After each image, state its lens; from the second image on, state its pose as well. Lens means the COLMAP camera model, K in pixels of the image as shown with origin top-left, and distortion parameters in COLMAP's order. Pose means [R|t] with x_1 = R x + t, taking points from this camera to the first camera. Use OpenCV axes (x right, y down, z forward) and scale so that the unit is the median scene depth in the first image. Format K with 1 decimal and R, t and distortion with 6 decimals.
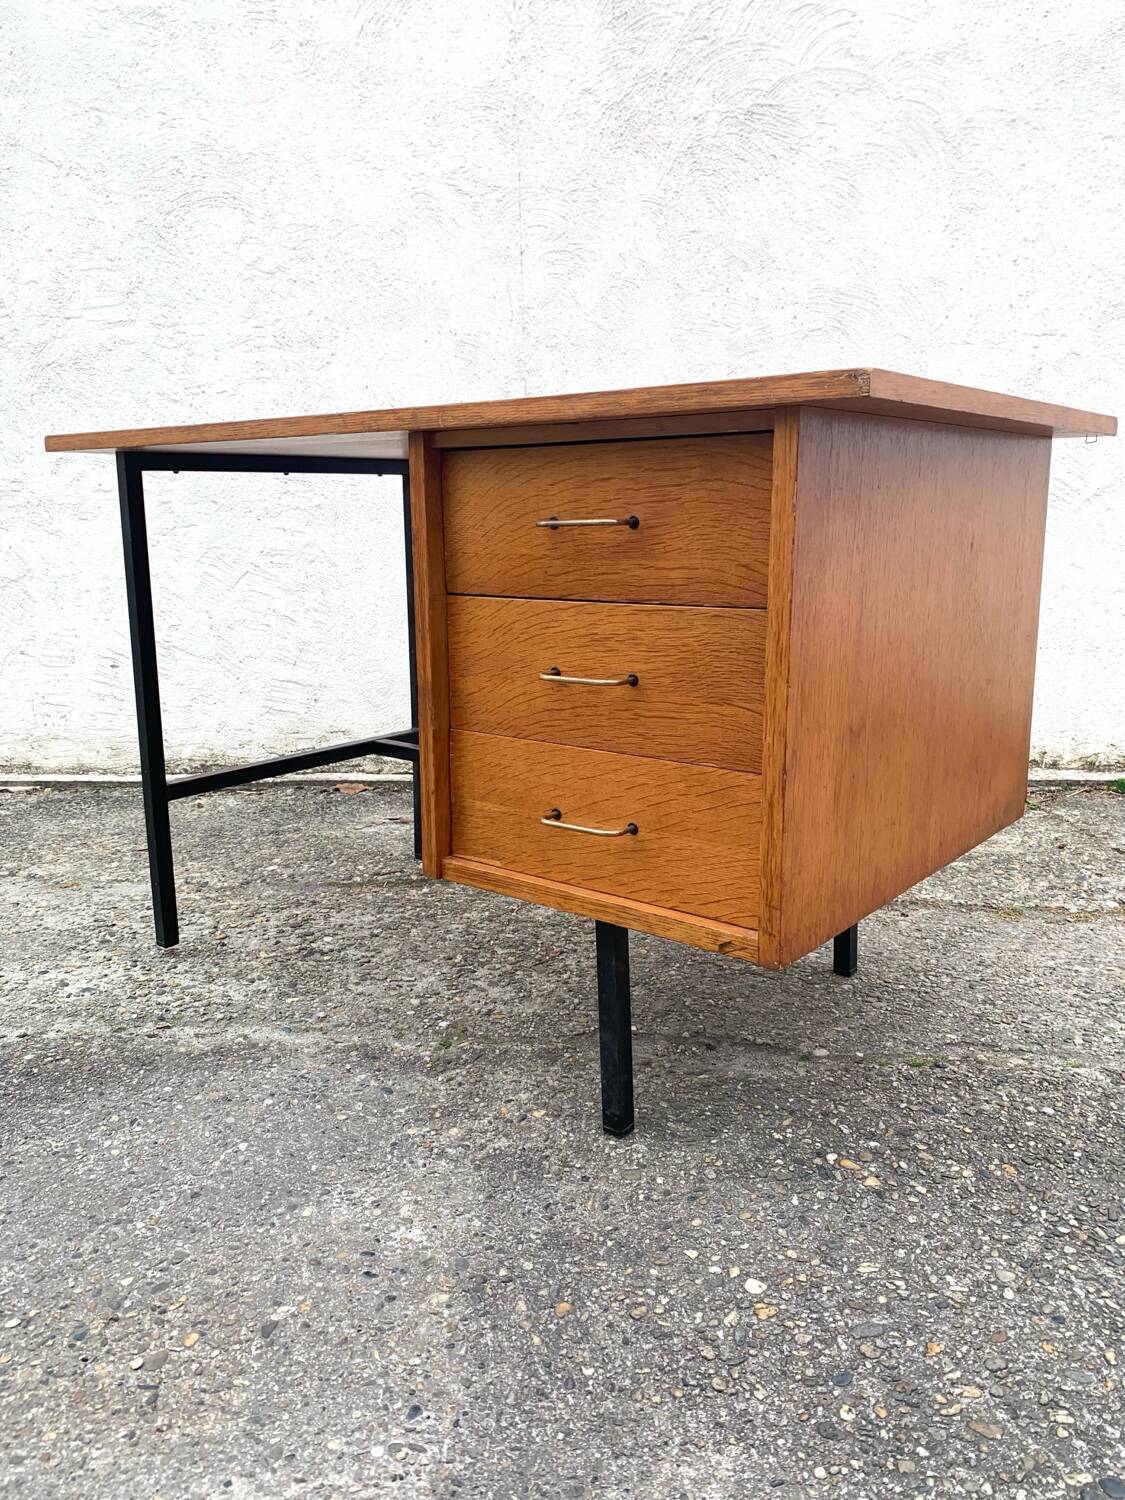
lens RADIAL K [[1168.5, 0, 565.9], [0, 1168.5, 746.3], [0, 0, 1]] dist [-0.001258, 0.008356]
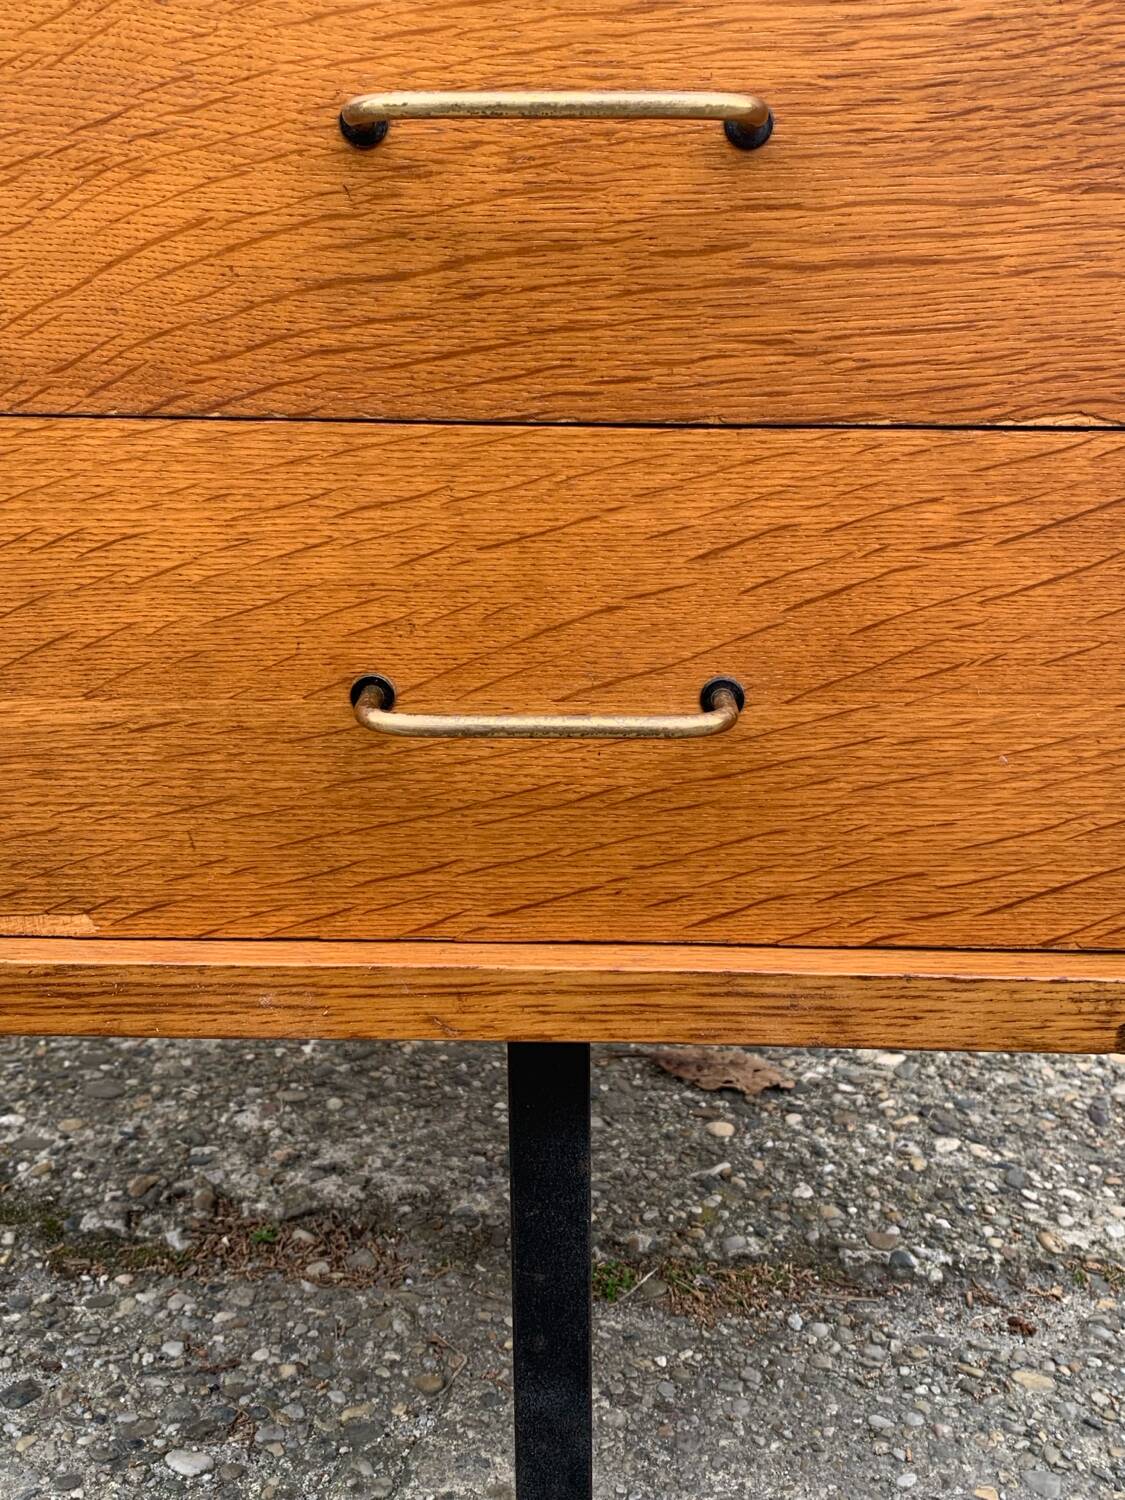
lens RADIAL K [[1603.9, 0, 568.8], [0, 1603.9, 779.1], [0, 0, 1]] dist [0.013196, 0.000000]
pose [[0.991349, 0.014615, 0.130438, 0.143248], [-0.020745, 0.998737, 0.045761, -0.010927], [-0.129604, -0.048071, 0.990400, 0.727723]]
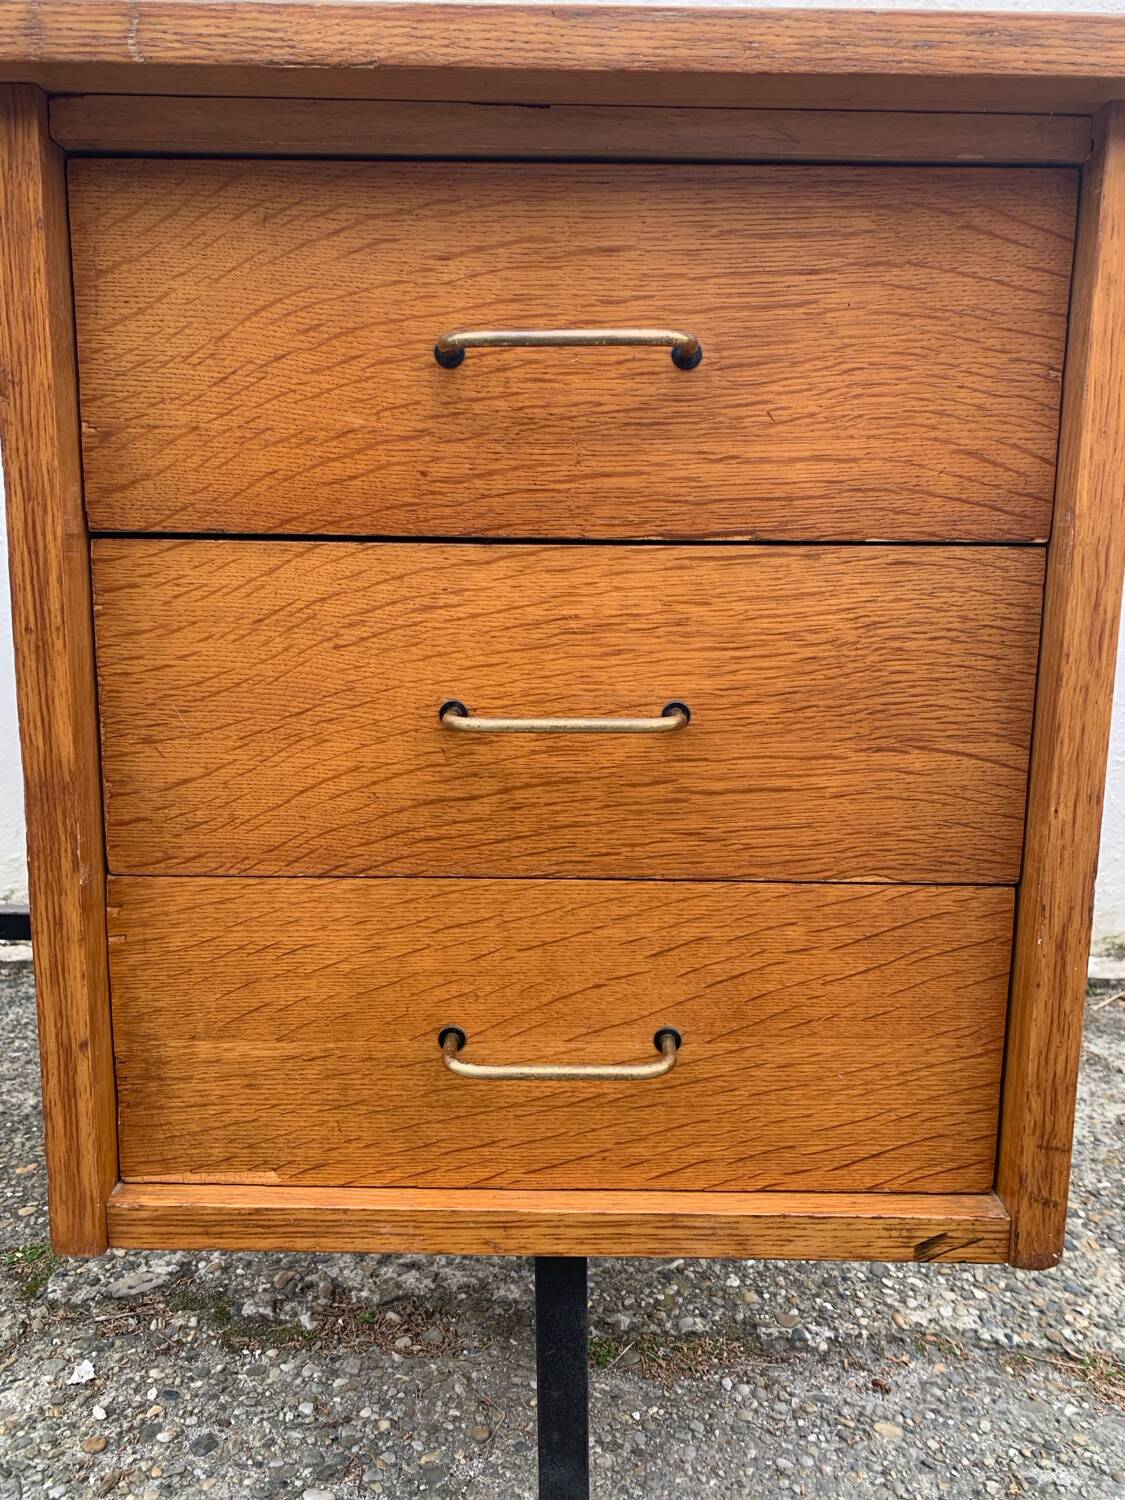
lens RADIAL K [[1168.5, 0, 572.9], [0, 1168.5, 757.7], [0, 0, 1]] dist [-0.001258, 0.008356]
pose [[0.991365, 0.025807, 0.128565, 0.134877], [-0.018854, 0.998308, -0.055007, -0.072260], [-0.129767, 0.052108, 0.990174, 0.672990]]
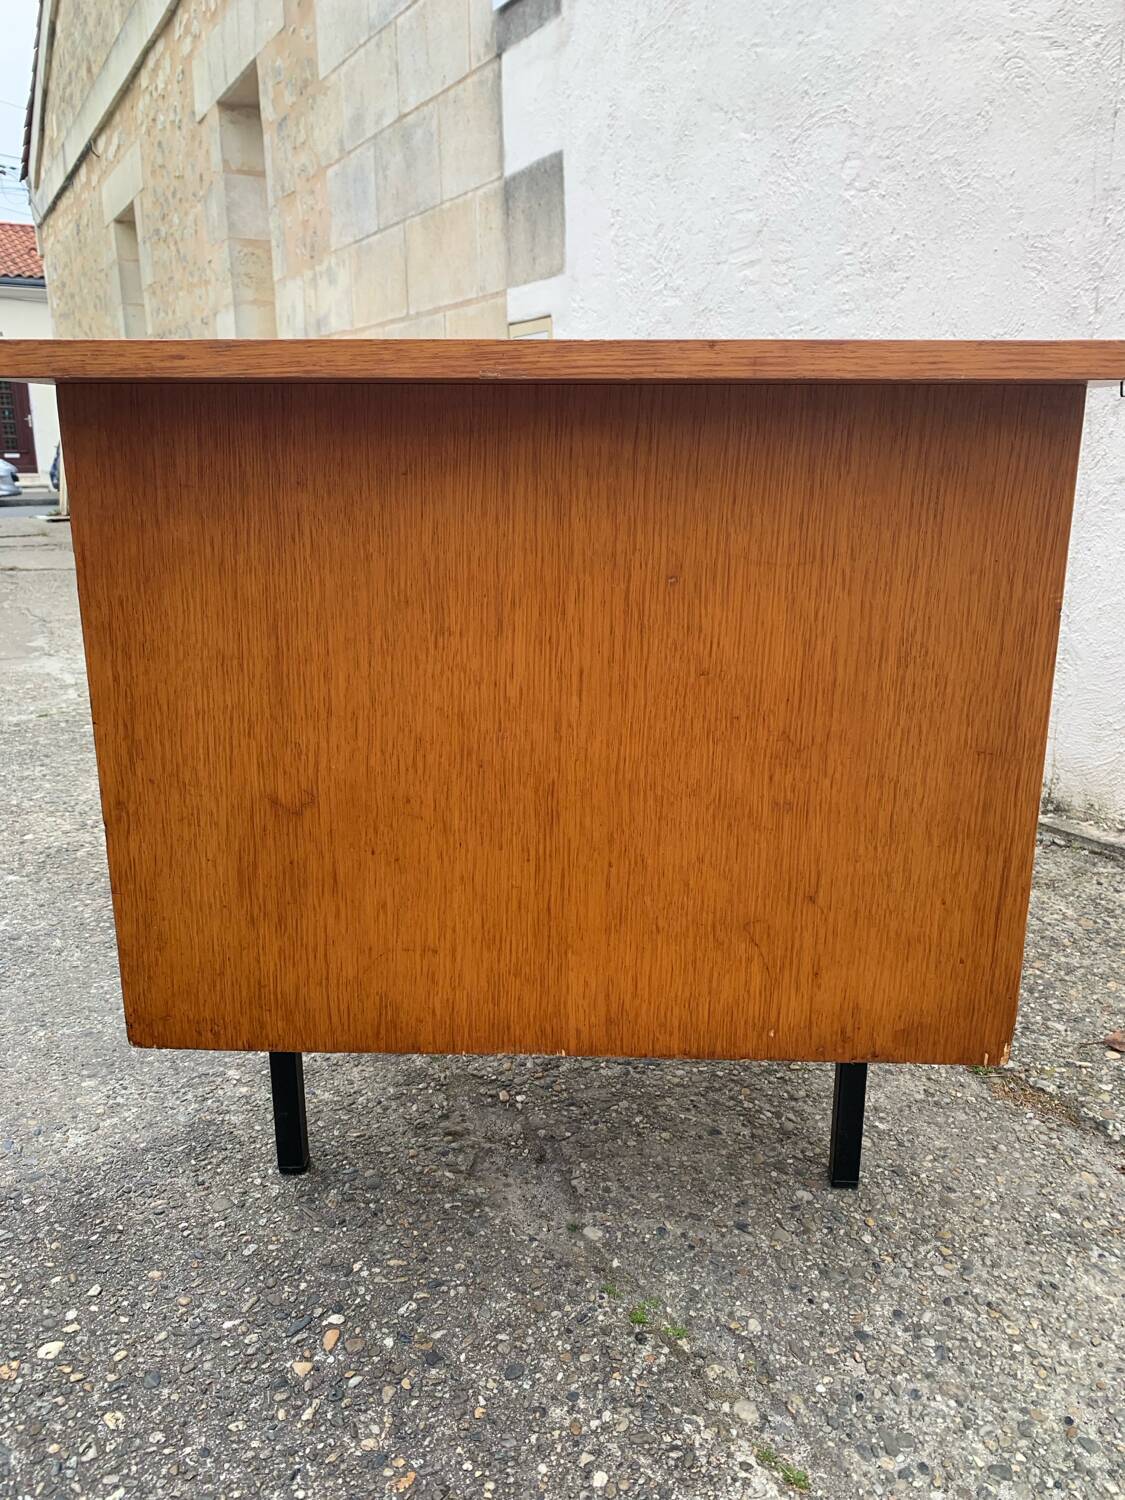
lens RADIAL K [[1168.5, 0, 564.5], [0, 1168.5, 747.5], [0, 0, 1]] dist [-0.001258, 0.008356]
pose [[0.595059, 0.220579, -0.772819, 0.629409], [-0.169797, 0.974397, 0.147373, -0.129255], [0.785540, 0.043527, 0.617278, 0.450866]]
